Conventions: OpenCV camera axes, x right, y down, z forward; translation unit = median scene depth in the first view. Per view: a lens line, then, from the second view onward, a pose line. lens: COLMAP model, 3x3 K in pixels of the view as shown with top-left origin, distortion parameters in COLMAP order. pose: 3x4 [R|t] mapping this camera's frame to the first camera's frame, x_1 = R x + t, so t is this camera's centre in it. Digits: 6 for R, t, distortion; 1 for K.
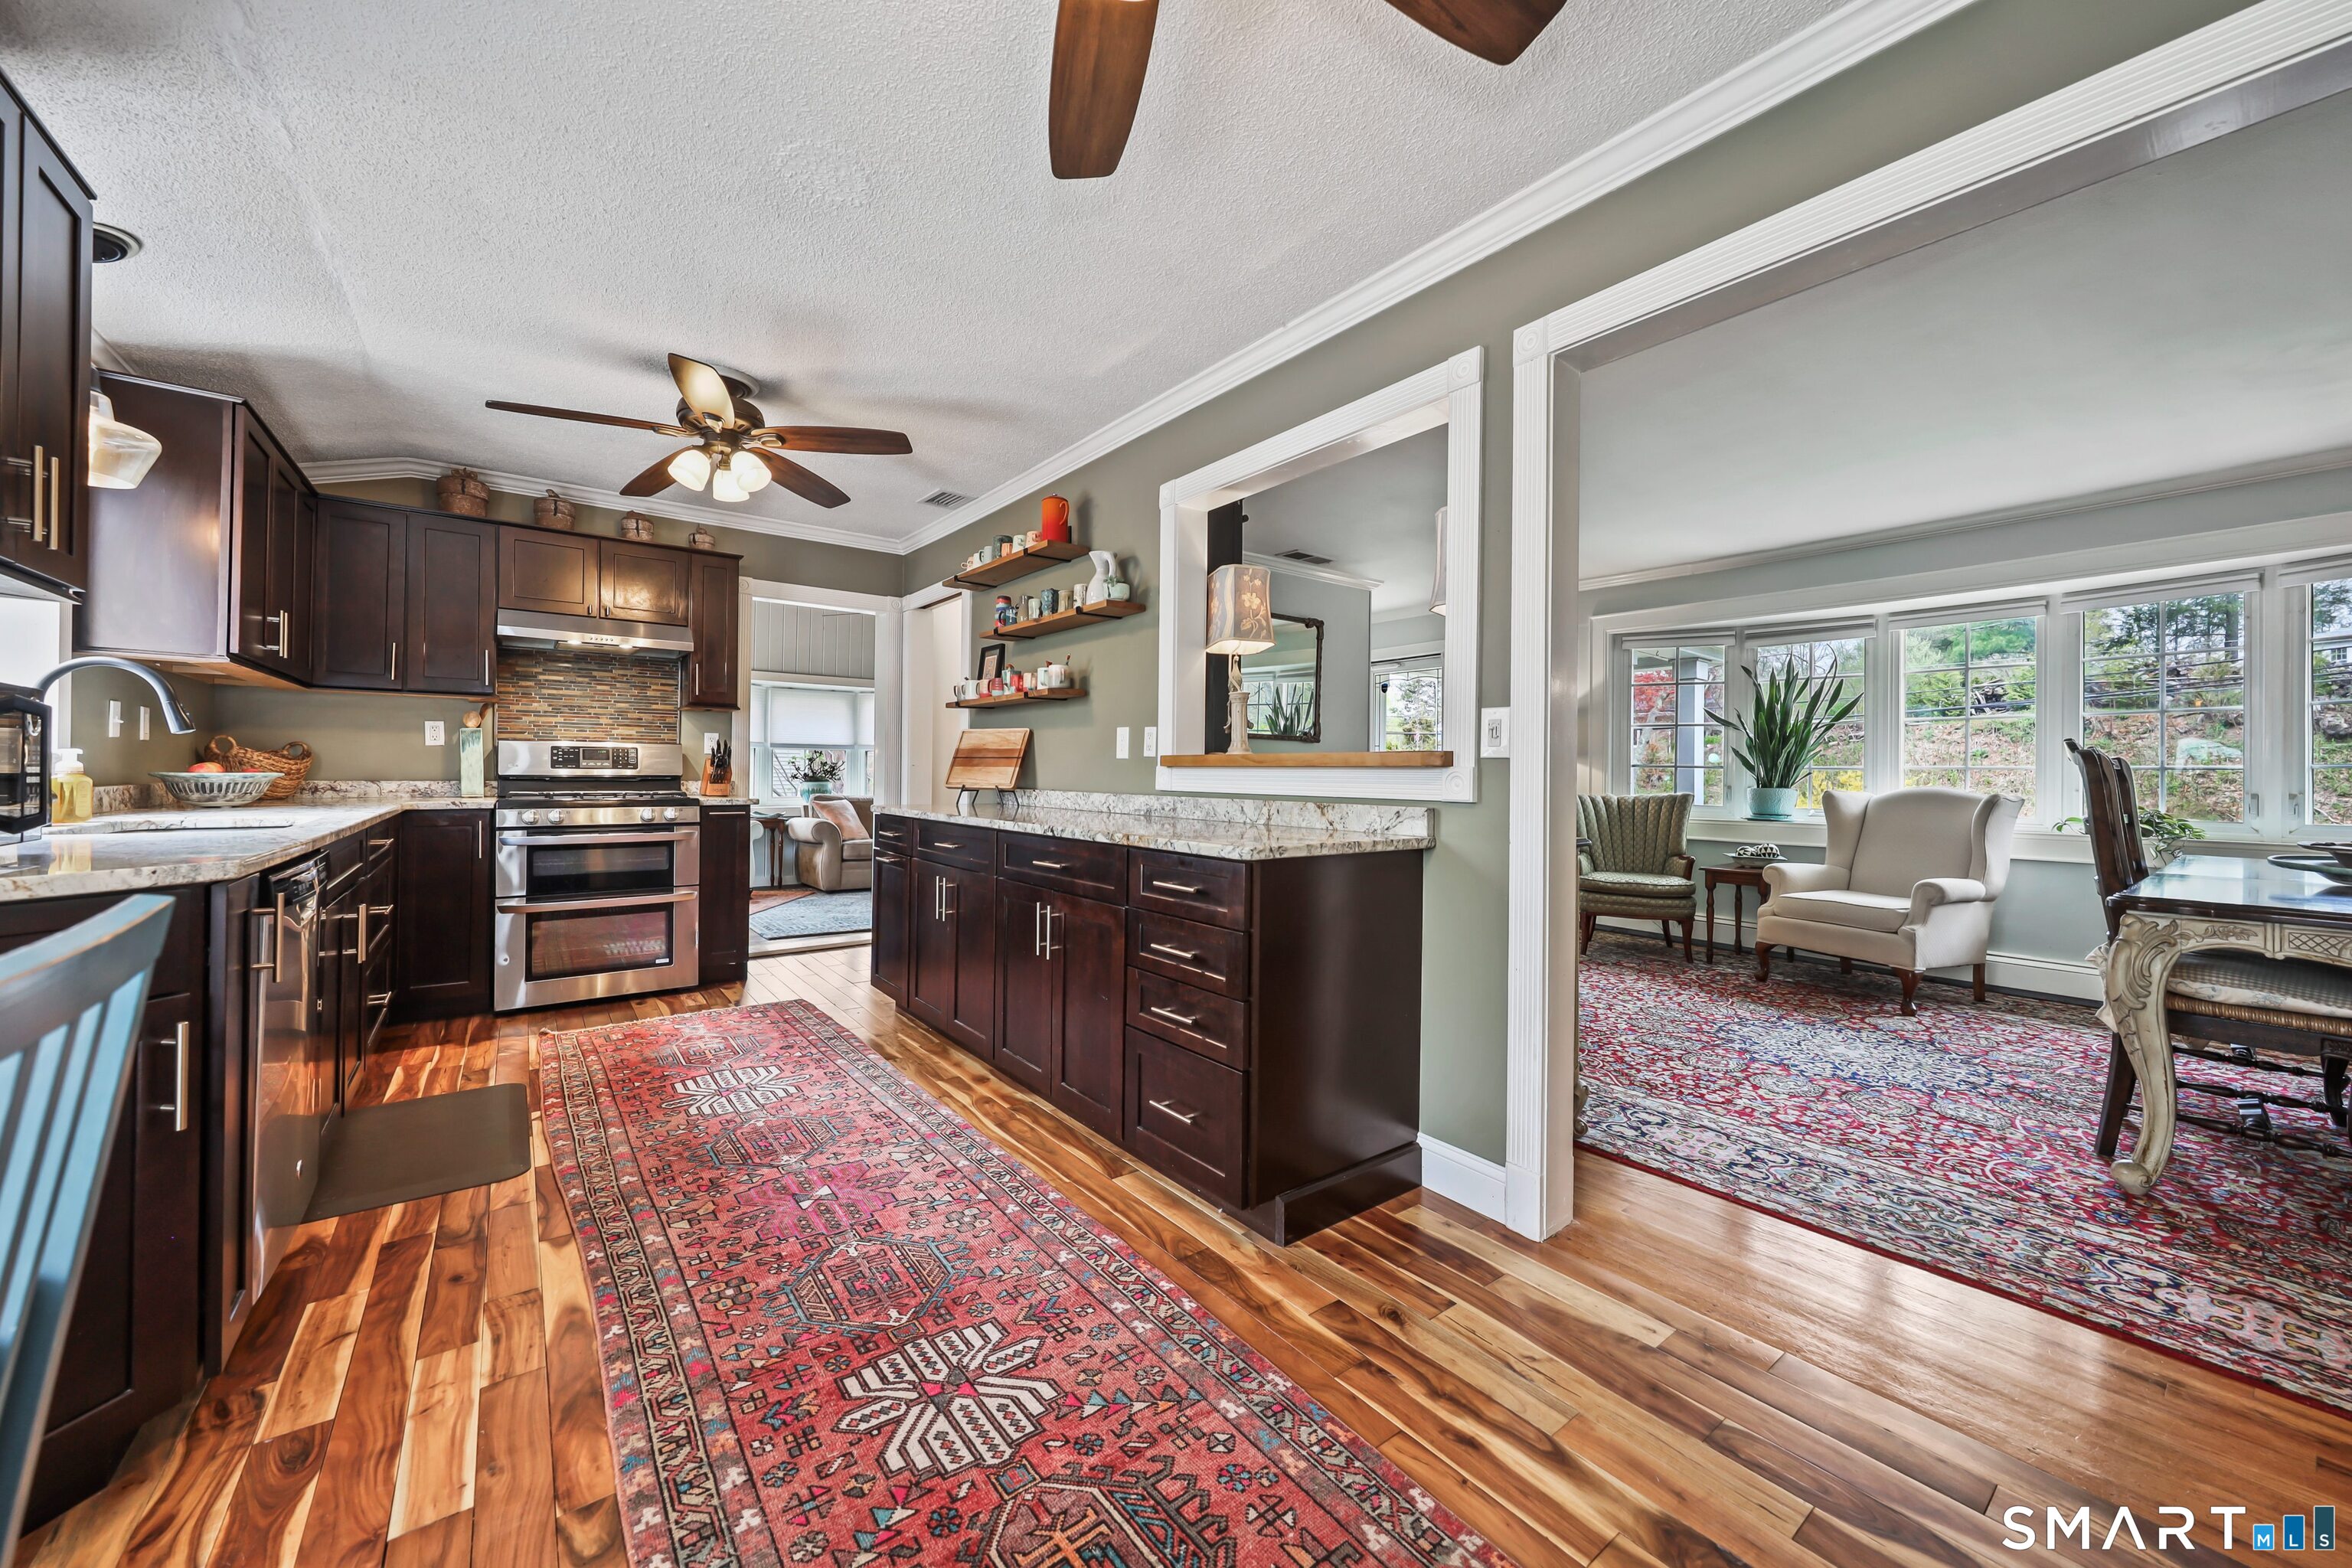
lens RADIAL K [[859.9, 0, 1176.0], [0, 859.9, 784.0], [0, 0, 1]] dist [0.000979, 0.000158]
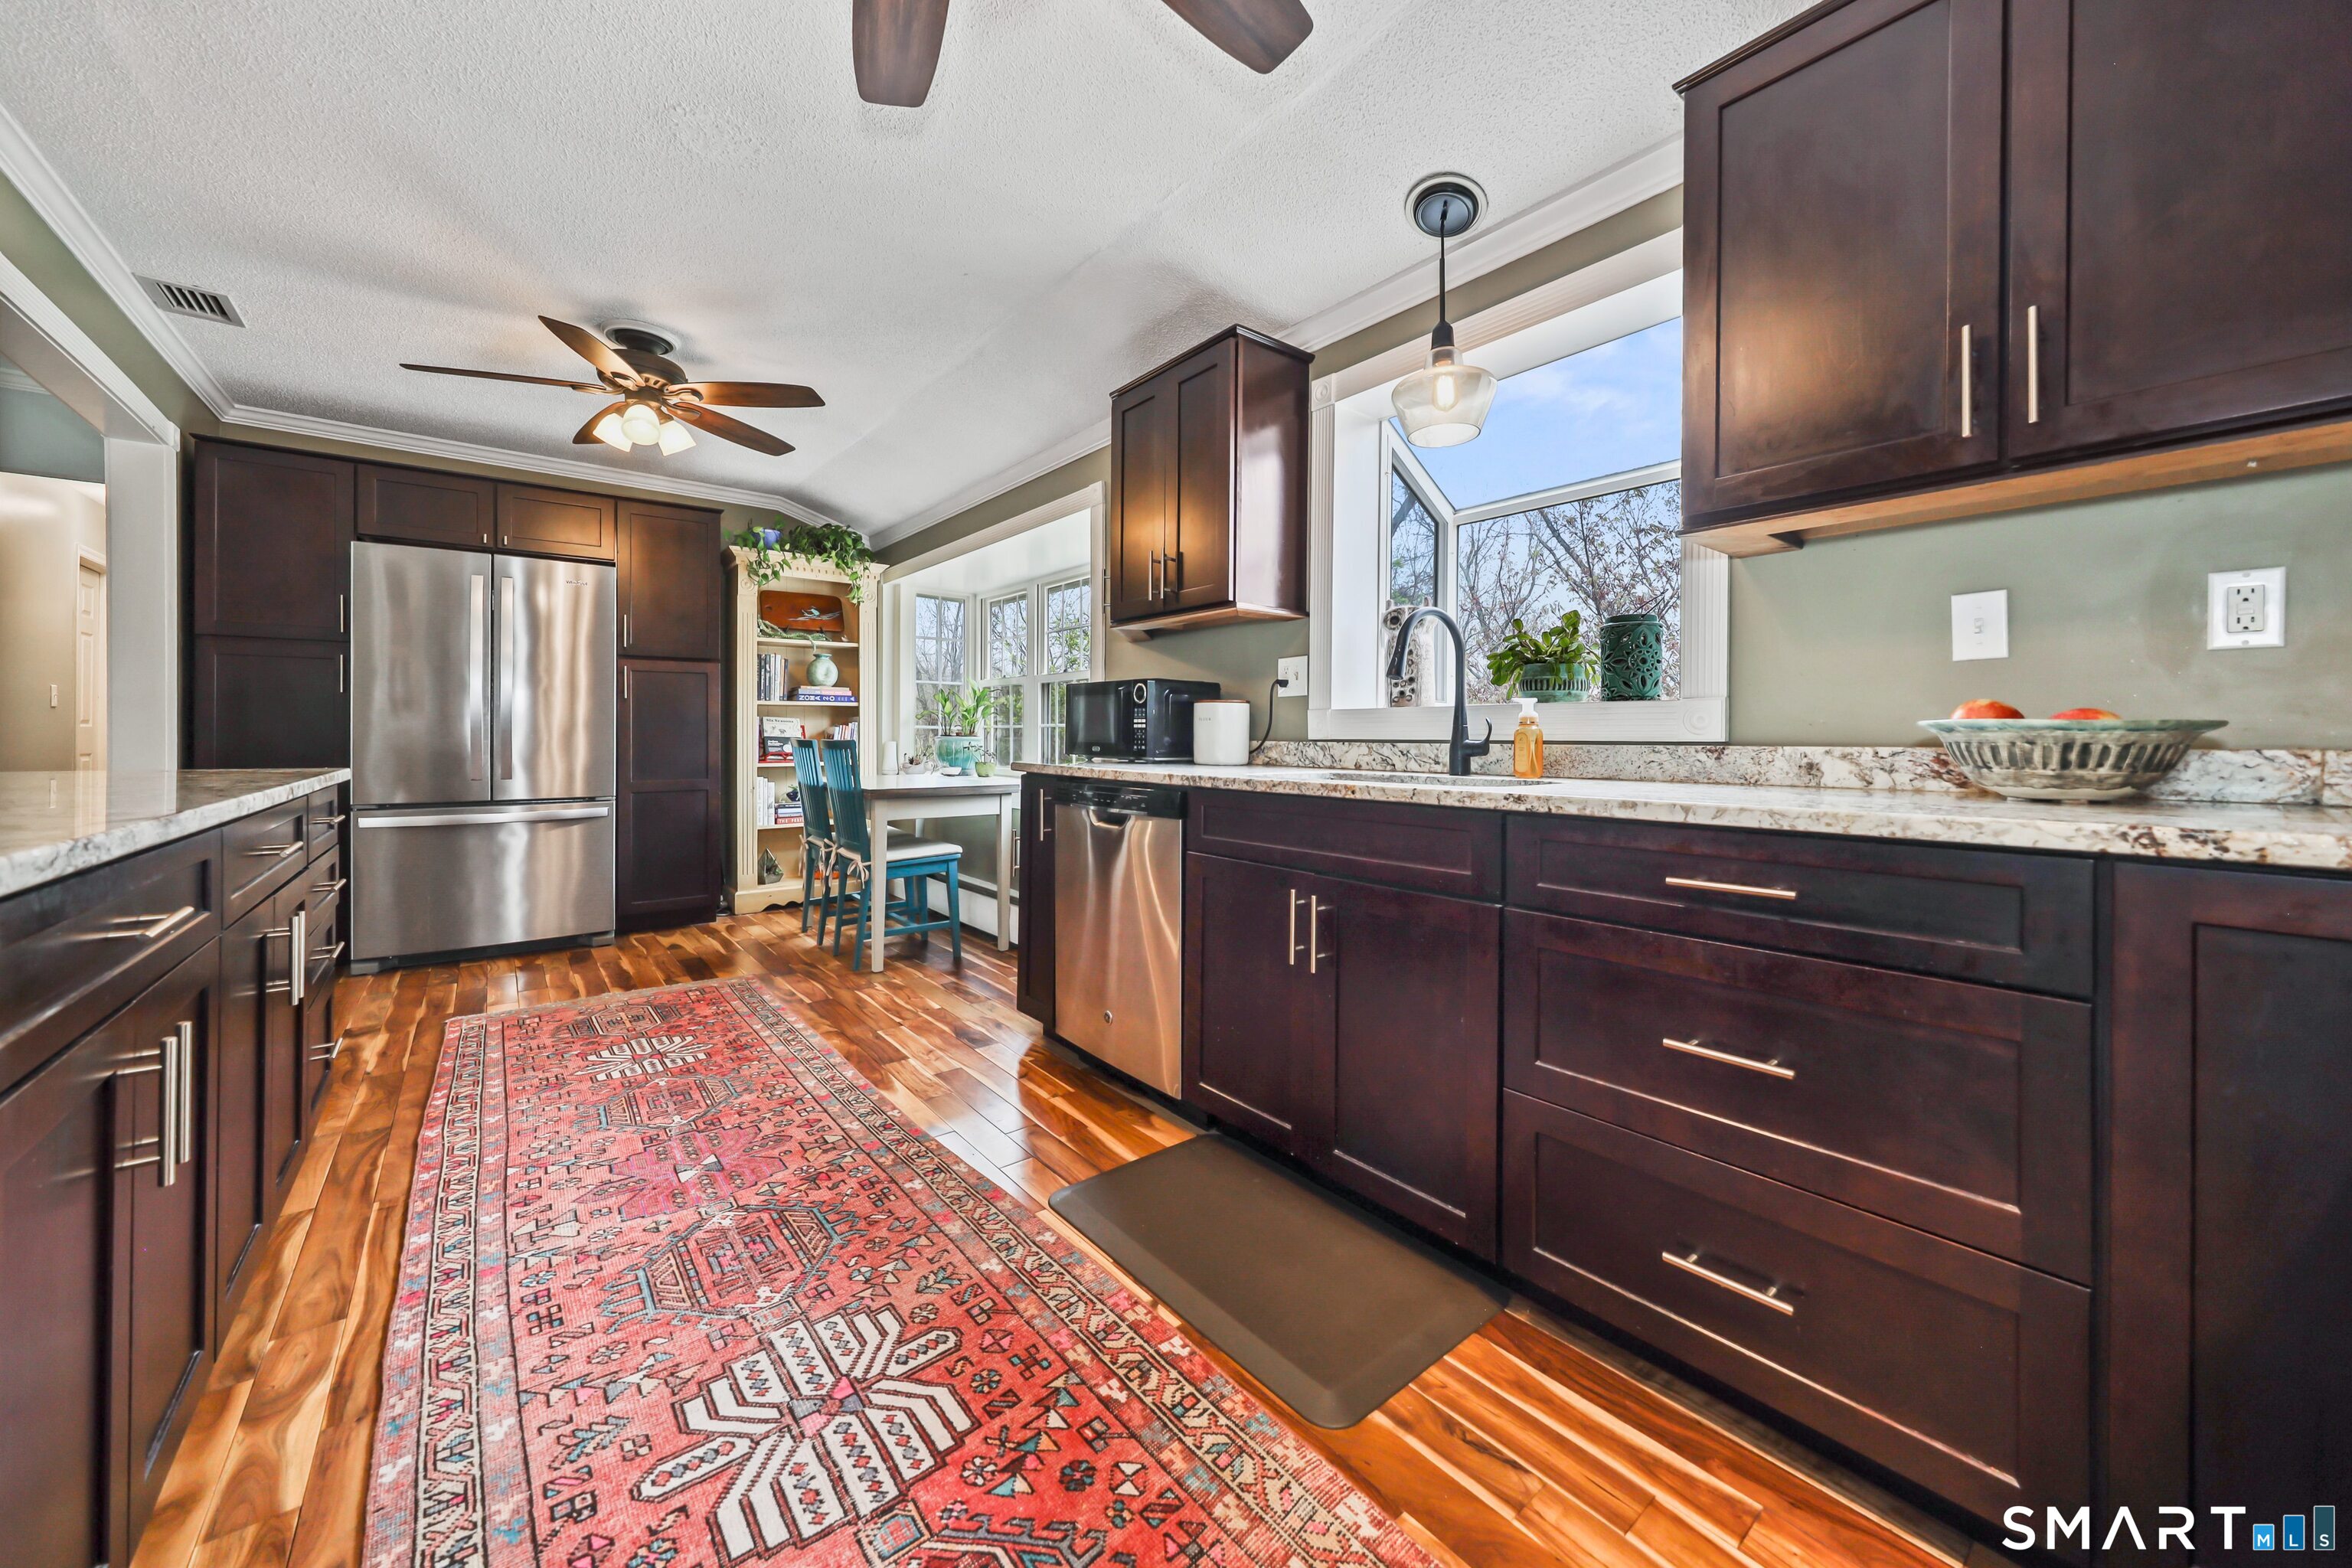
lens RADIAL K [[850.6, 0, 1183.4], [0, 850.6, 738.1], [0, 0, 1]] dist [0.000906, 0.000201]
pose [[-0.999371, -0.018735, -0.030123, -0.661822], [-0.019126, 0.999736, 0.012750, -0.002951], [0.029877, 0.013318, -0.999465, 1.407968]]
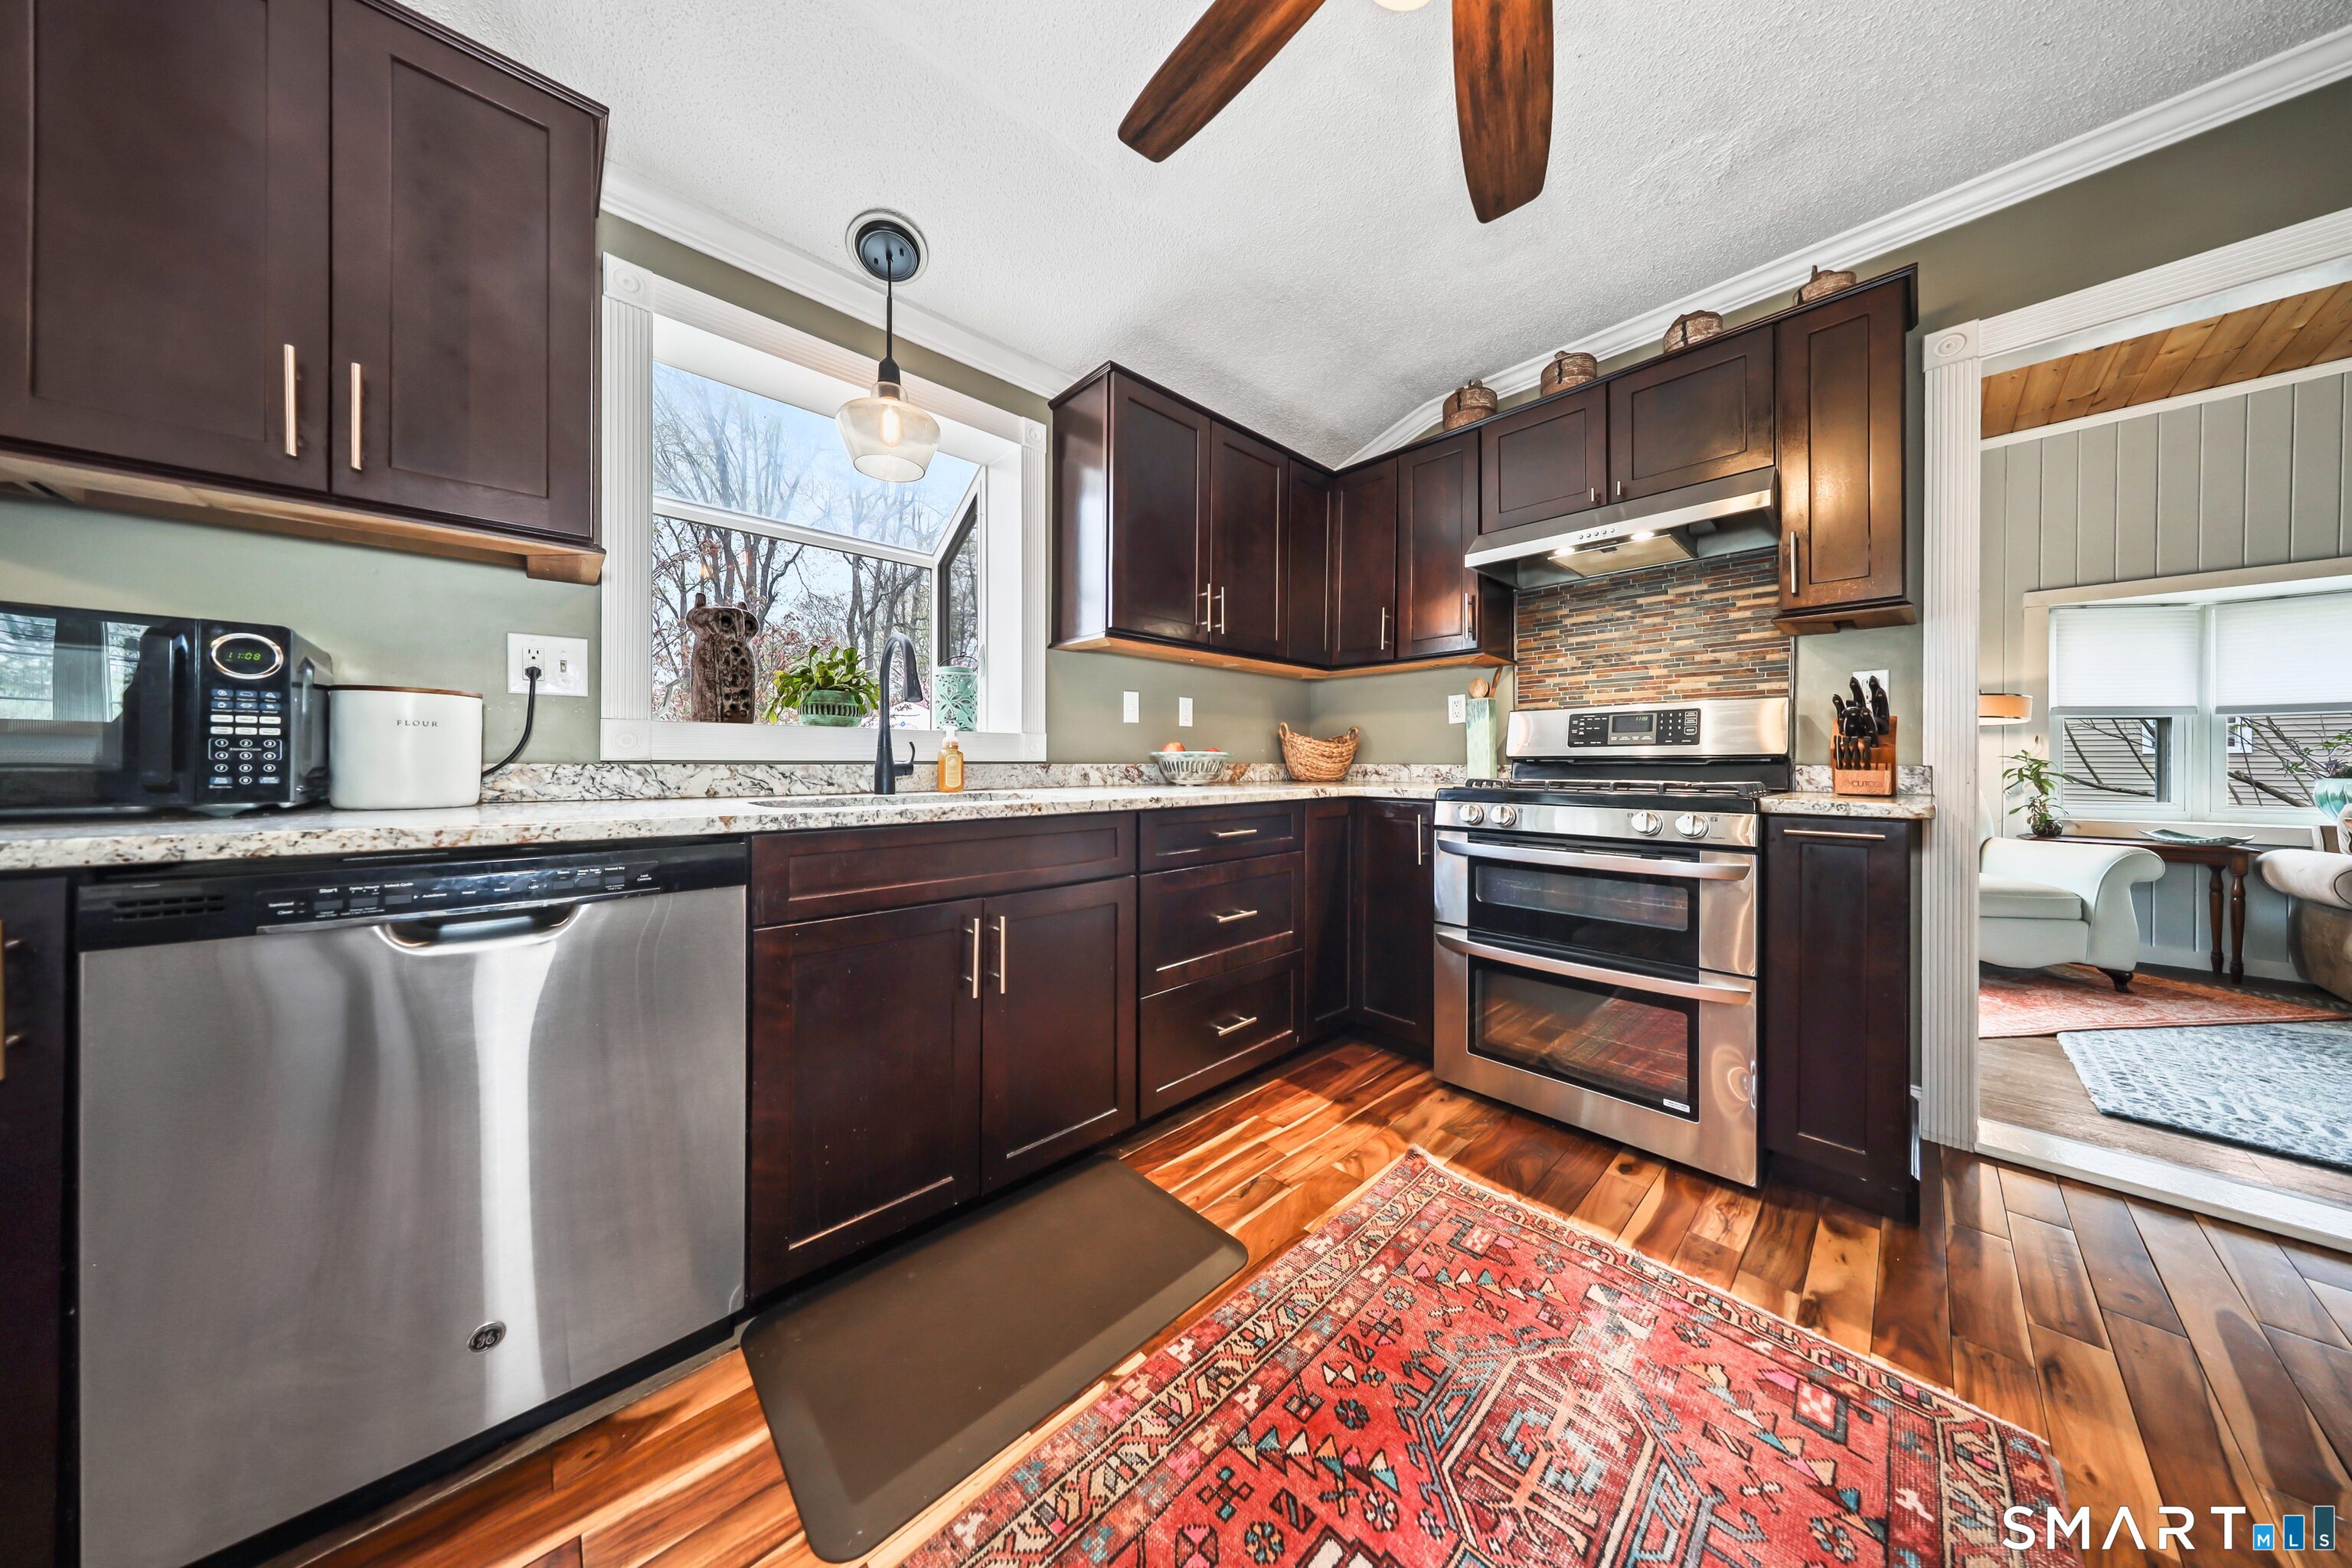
lens RADIAL K [[687.8, 0, 1154.6], [0, 687.8, 762.5], [0, 0, 1]] dist [-0.000282, 0.000043]
pose [[0.080581, -0.010642, -0.996691, -0.278437], [-0.014232, 0.999829, -0.011826, 0.008680], [0.996646, 0.015138, 0.080416, 0.882504]]
